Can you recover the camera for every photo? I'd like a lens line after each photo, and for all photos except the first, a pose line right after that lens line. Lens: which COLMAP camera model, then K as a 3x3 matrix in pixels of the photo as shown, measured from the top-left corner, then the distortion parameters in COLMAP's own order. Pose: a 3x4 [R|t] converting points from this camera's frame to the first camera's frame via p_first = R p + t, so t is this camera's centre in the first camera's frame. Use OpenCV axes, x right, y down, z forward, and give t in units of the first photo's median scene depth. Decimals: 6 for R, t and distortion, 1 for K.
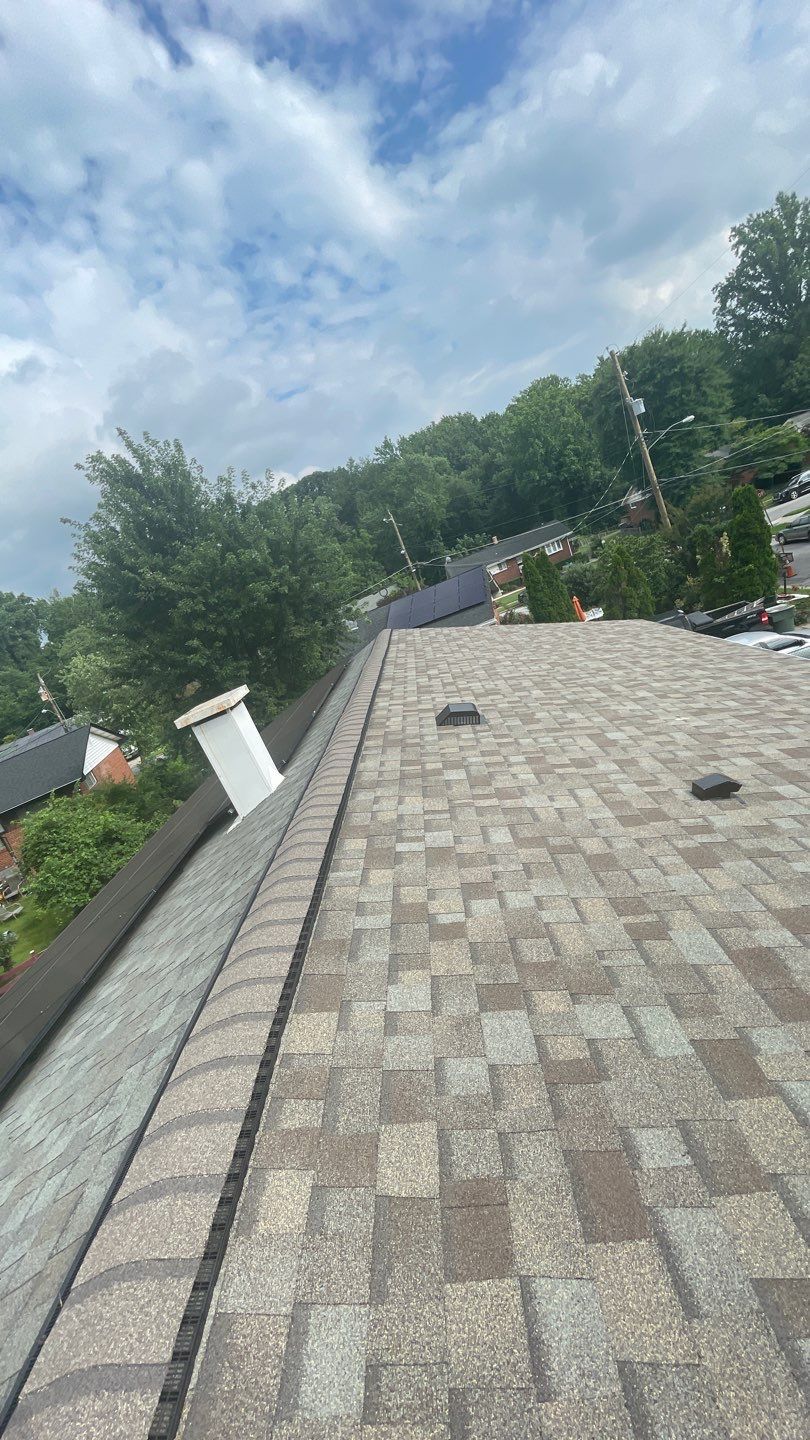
lens RADIAL K [[584.2, 0, 409.6], [0, 584.2, 714.7], [0, 0, 1]] dist [-0.008623, 0.001066]
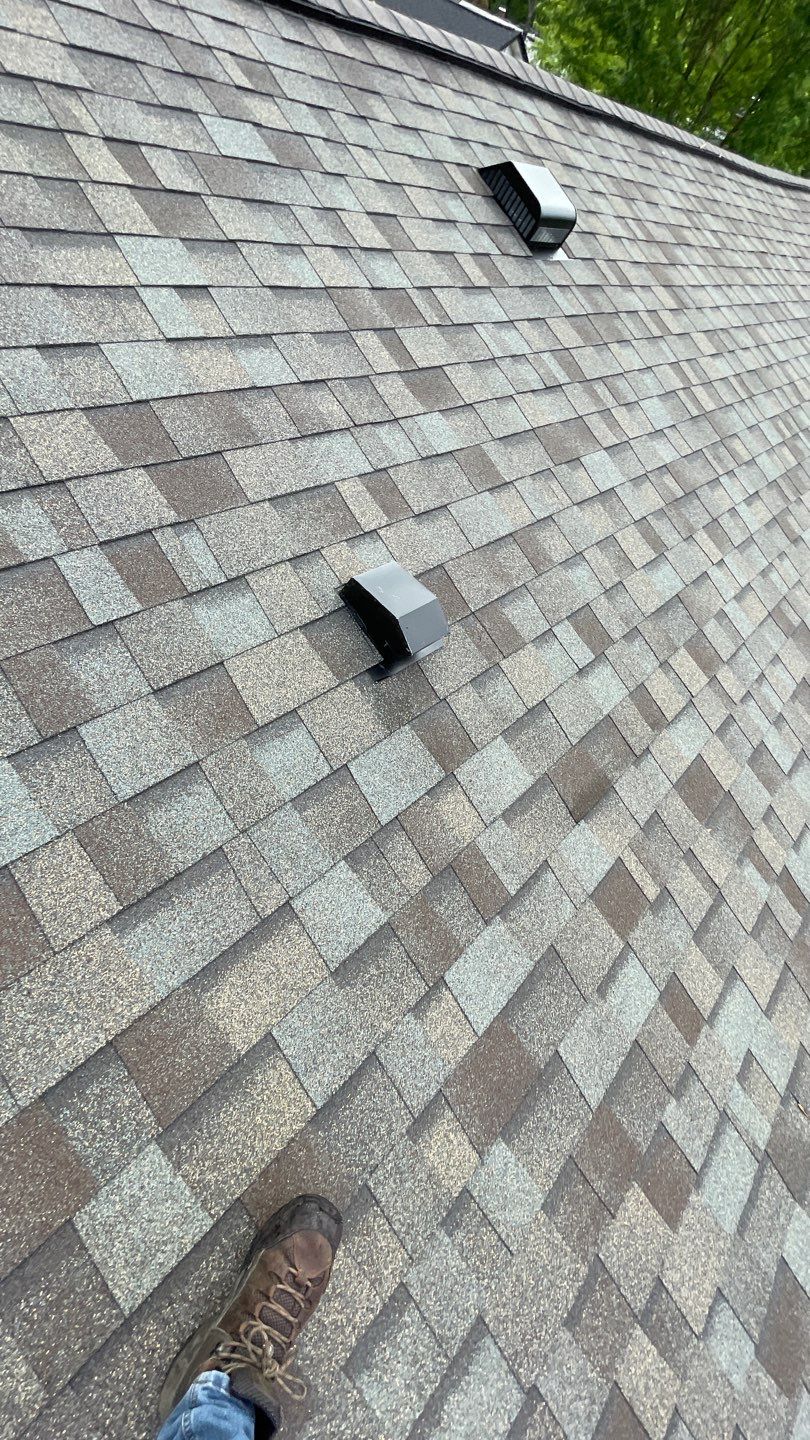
lens RADIAL K [[584.2, 0, 409.9], [0, 584.2, 721.6], [0, 0, 1]] dist [-0.008623, 0.001066]
pose [[0.534961, 0.844153, 0.034968, 0.446579], [-0.666287, 0.396071, 0.631814, -0.078080], [0.519498, -0.361295, 0.774331, 0.517393]]
